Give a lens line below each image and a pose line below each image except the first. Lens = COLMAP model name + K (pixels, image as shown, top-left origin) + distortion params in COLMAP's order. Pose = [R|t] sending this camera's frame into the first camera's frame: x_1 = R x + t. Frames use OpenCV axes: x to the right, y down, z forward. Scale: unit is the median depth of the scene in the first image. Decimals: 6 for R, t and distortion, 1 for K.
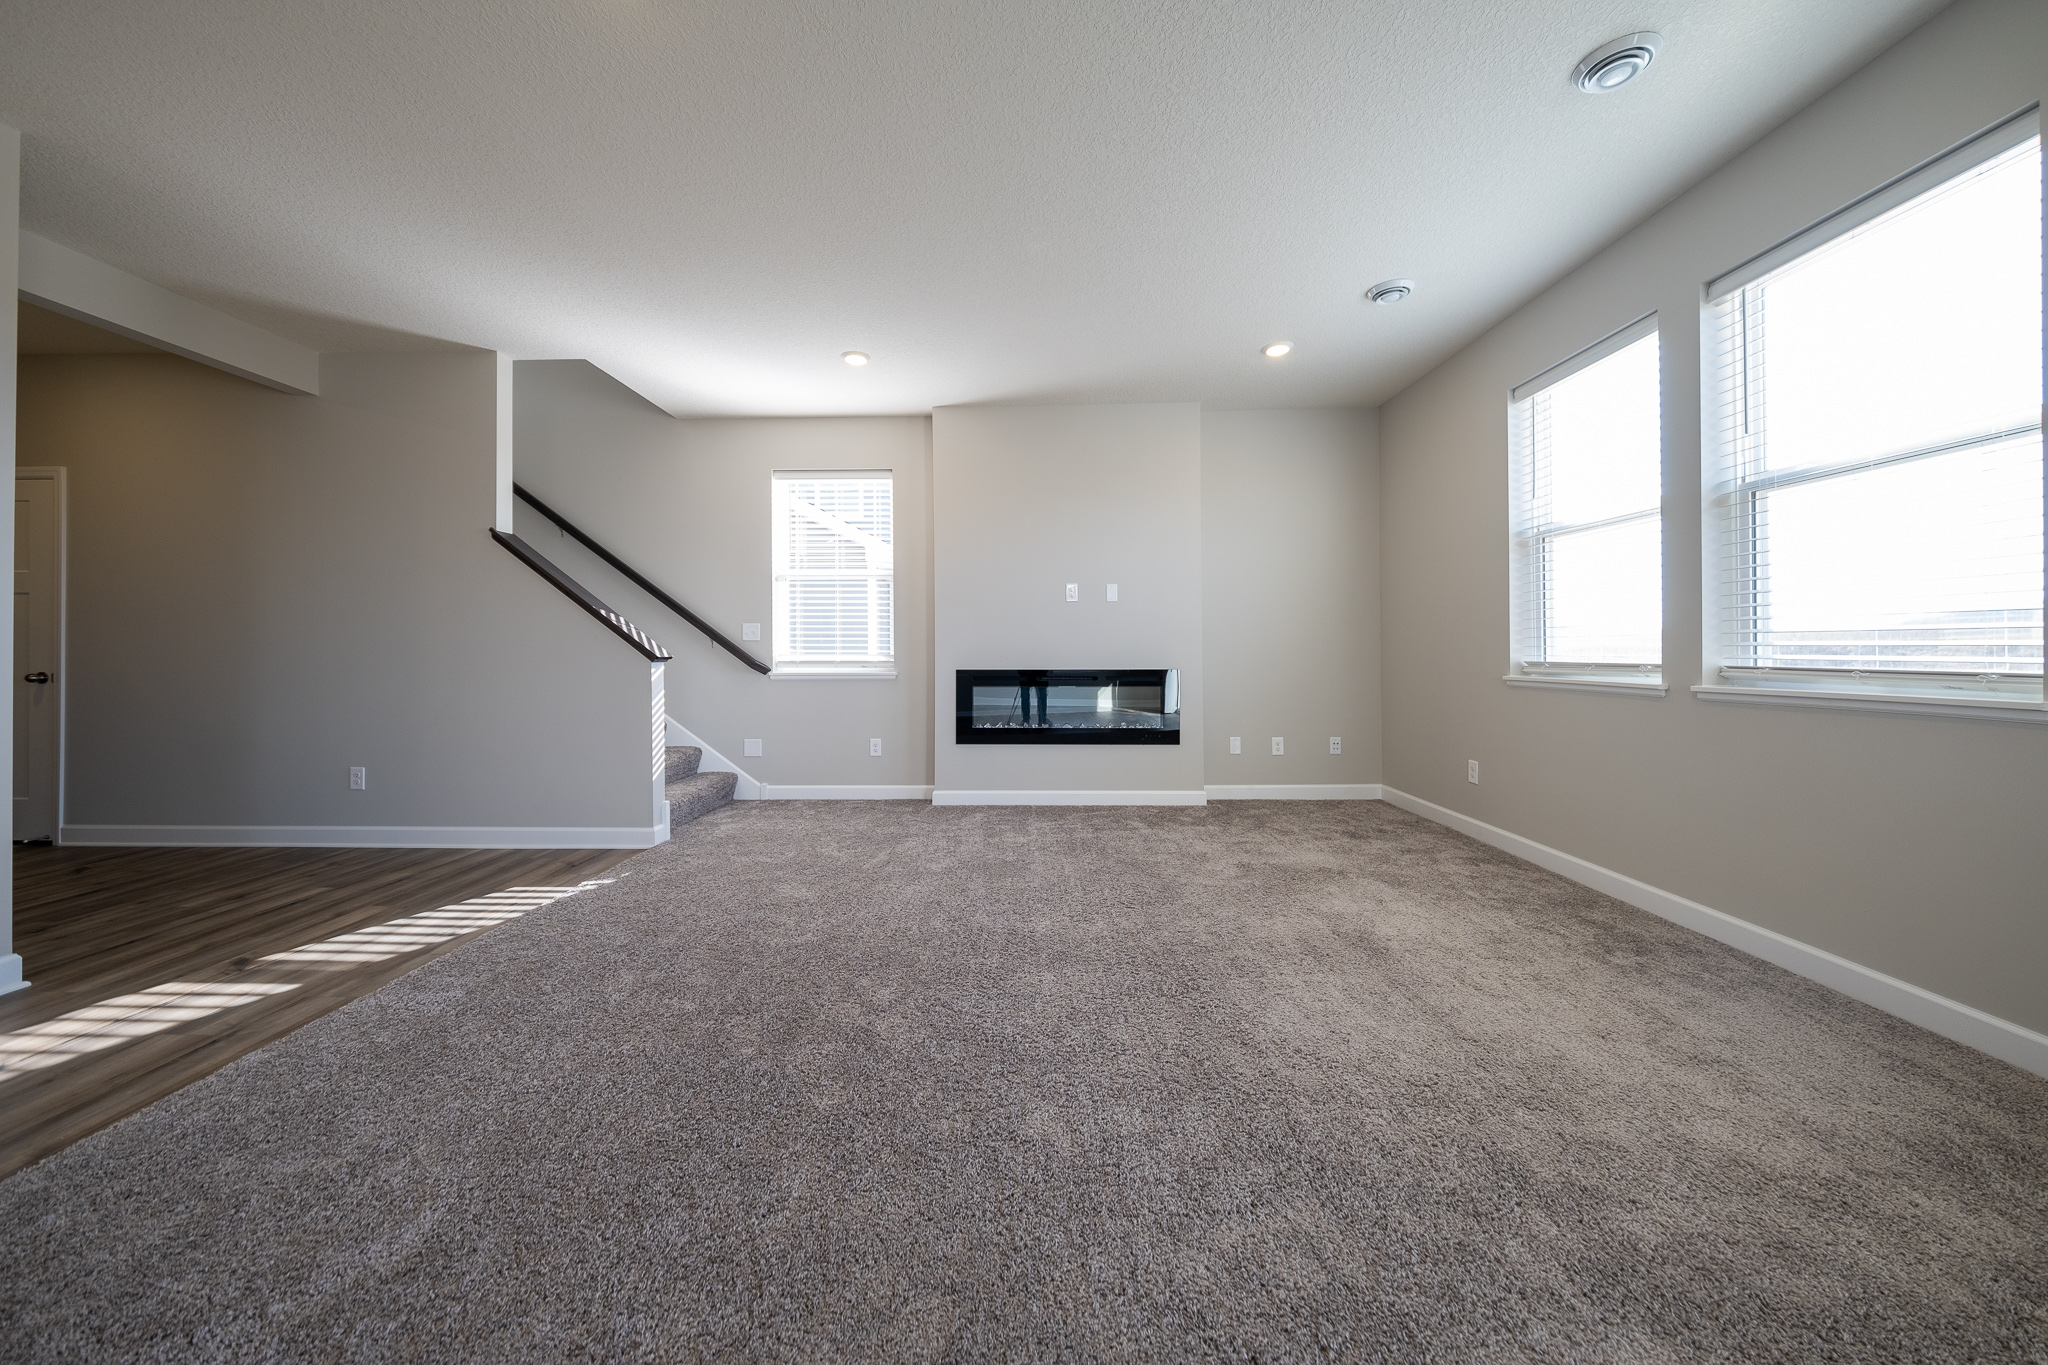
lens RADIAL K [[693.6, 0, 1012.8], [0, 693.6, 668.5], [0, 0, 1]] dist [-0.000024, -0.000073]
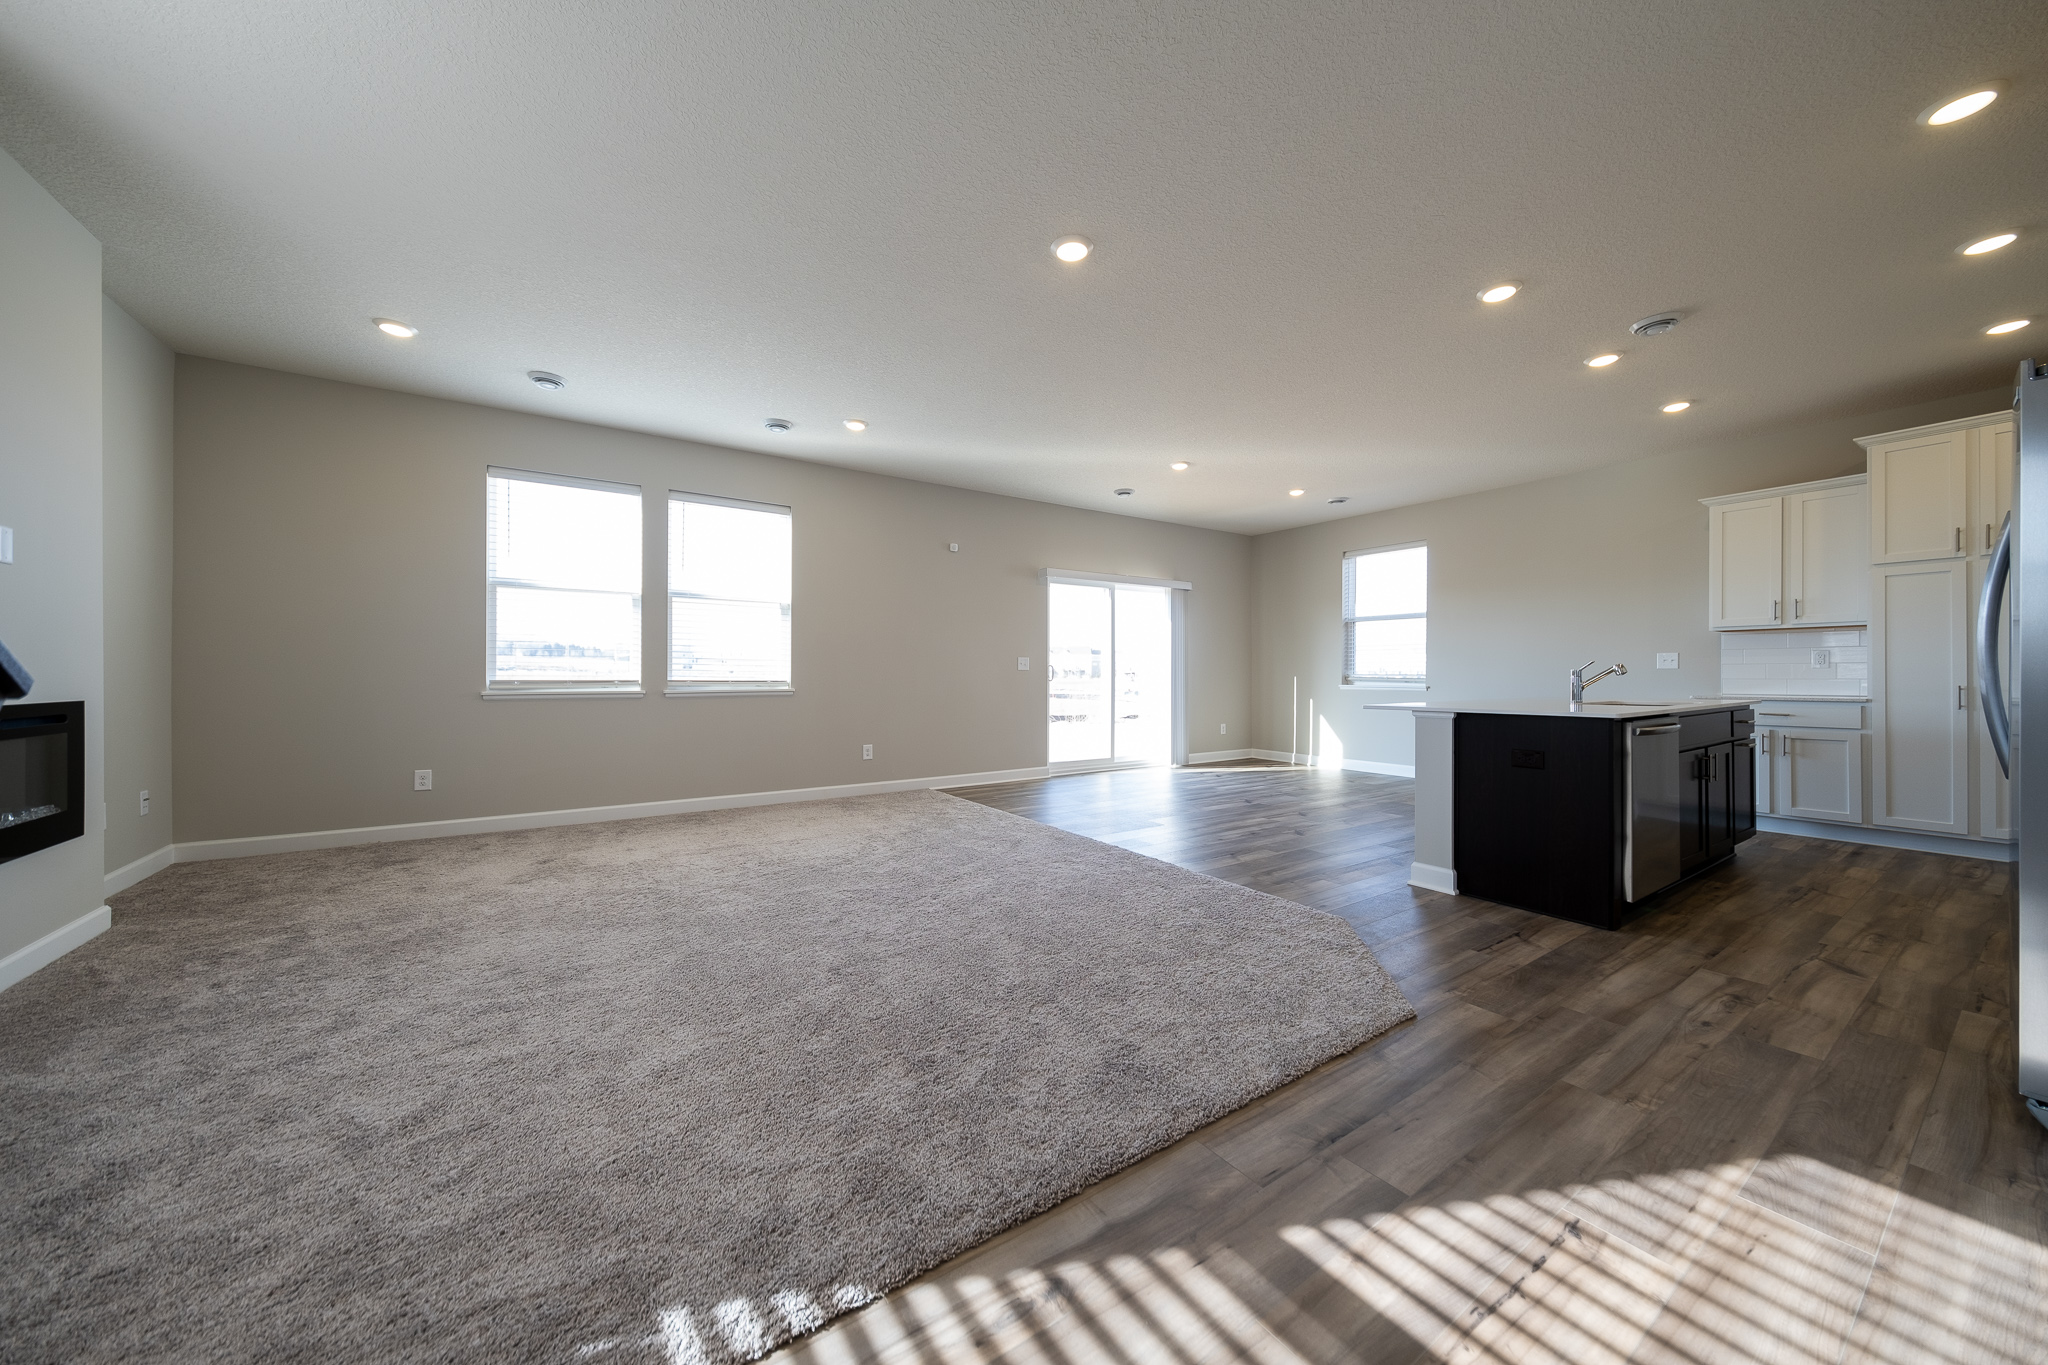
lens RADIAL K [[686.0, 0, 1002.9], [0, 686.0, 676.6], [0, 0, 1]] dist [0.000532, 0.000006]
pose [[-0.551590, -0.001536, 0.834114, -0.791059], [0.022785, 0.999597, 0.016908, -0.014312], [-0.833804, 0.028332, -0.551333, 0.860260]]
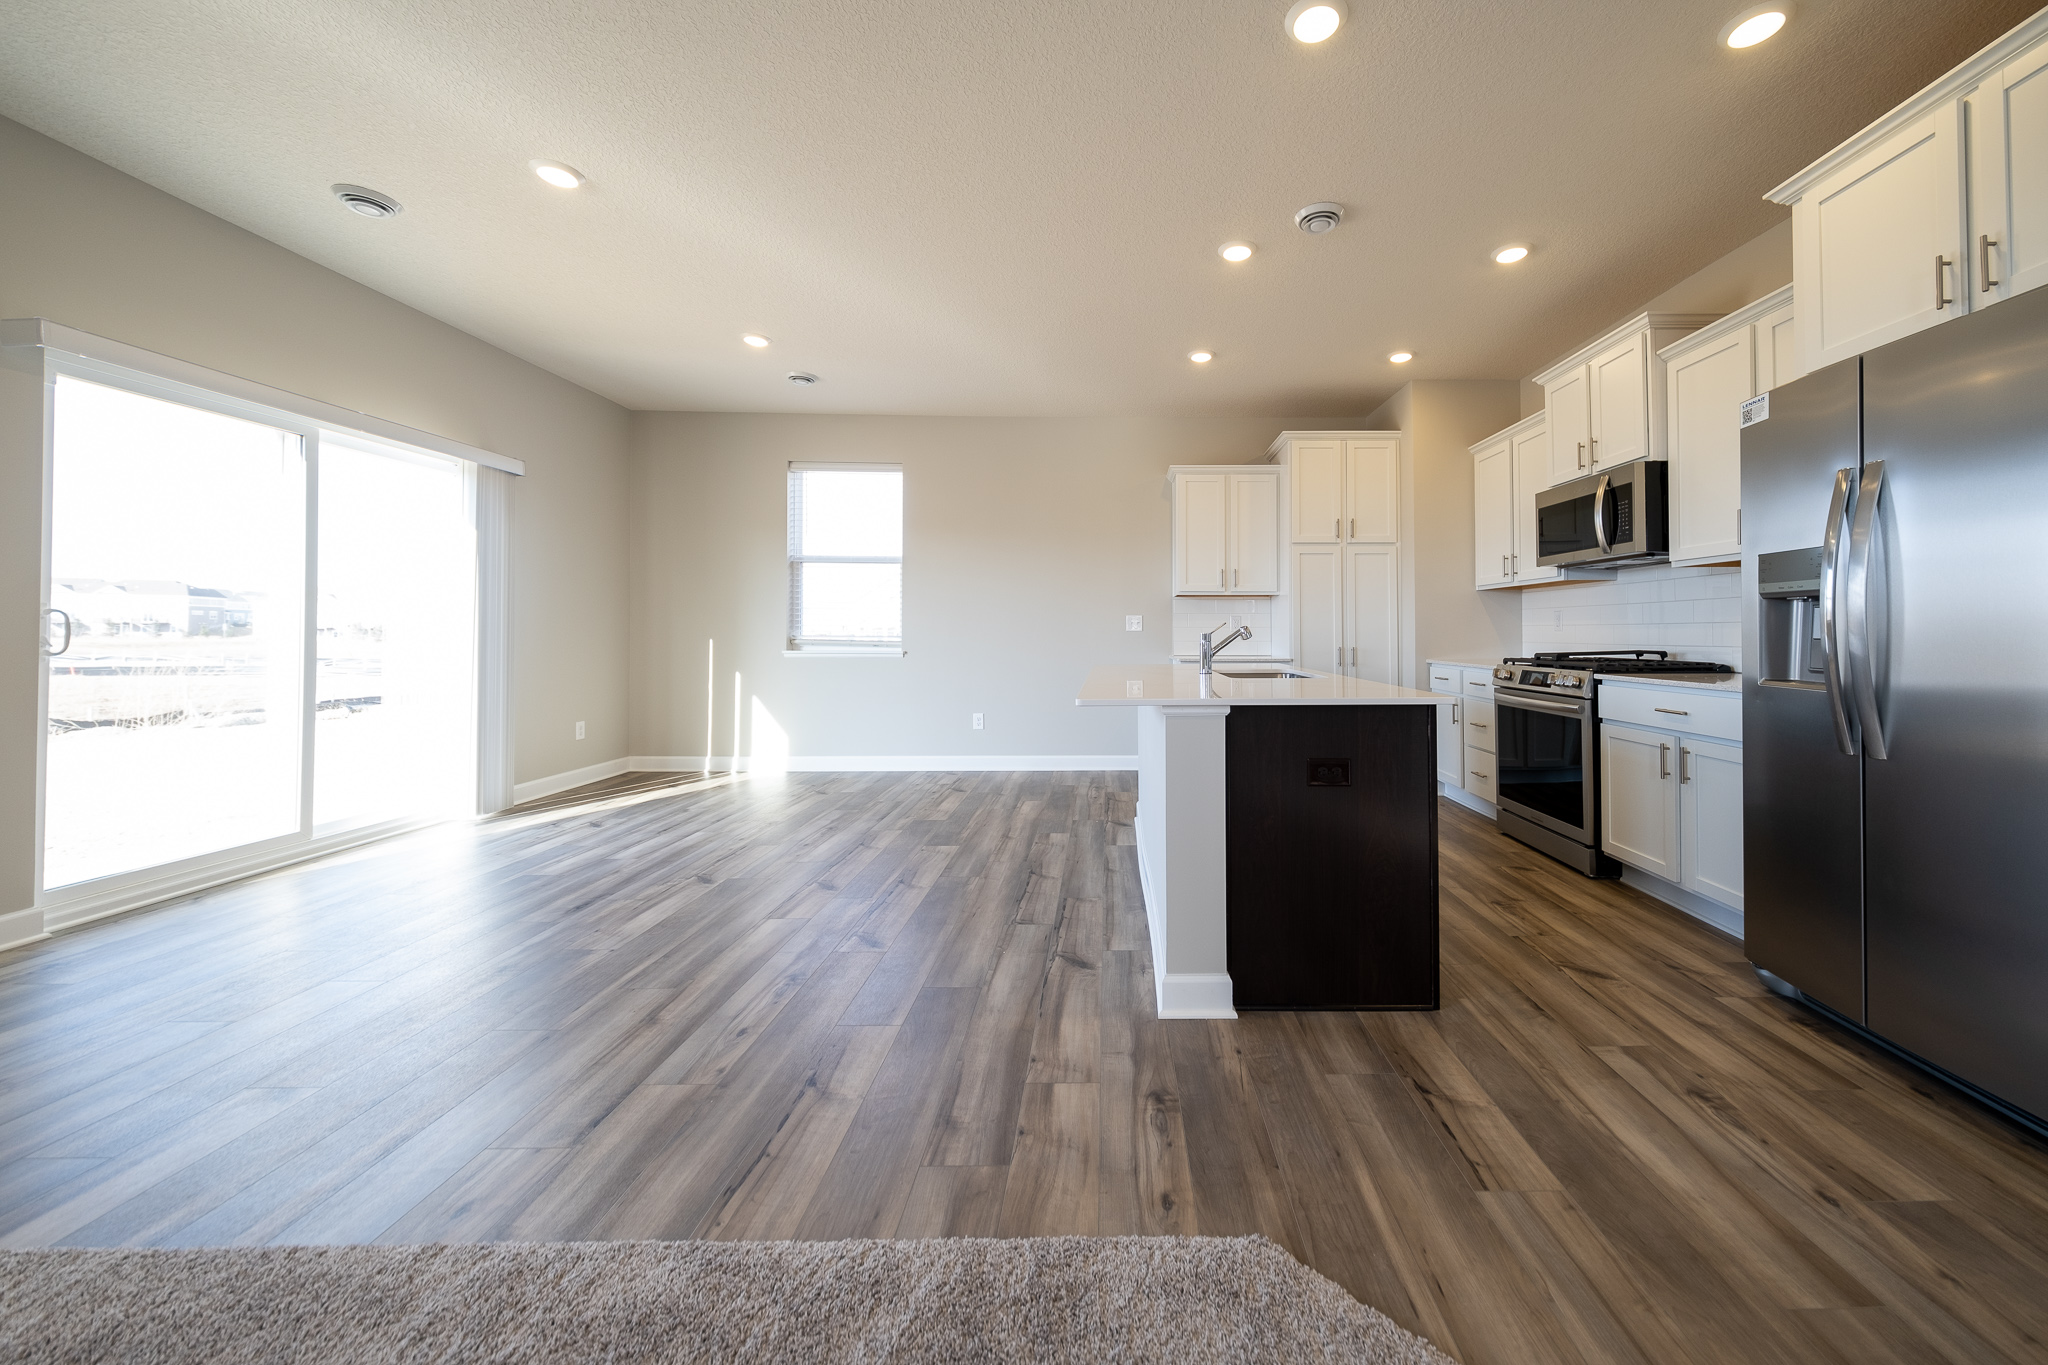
lens RADIAL K [[737.1, 0, 1120.4], [0, 737.1, 625.0], [0, 0, 1]] dist [-0.000033, 0.000070]
pose [[-0.999081, -0.003031, -0.042747, -0.287371], [-0.003626, 0.999897, 0.013862, -0.009640], [0.042701, 0.014004, -0.998990, 0.465151]]
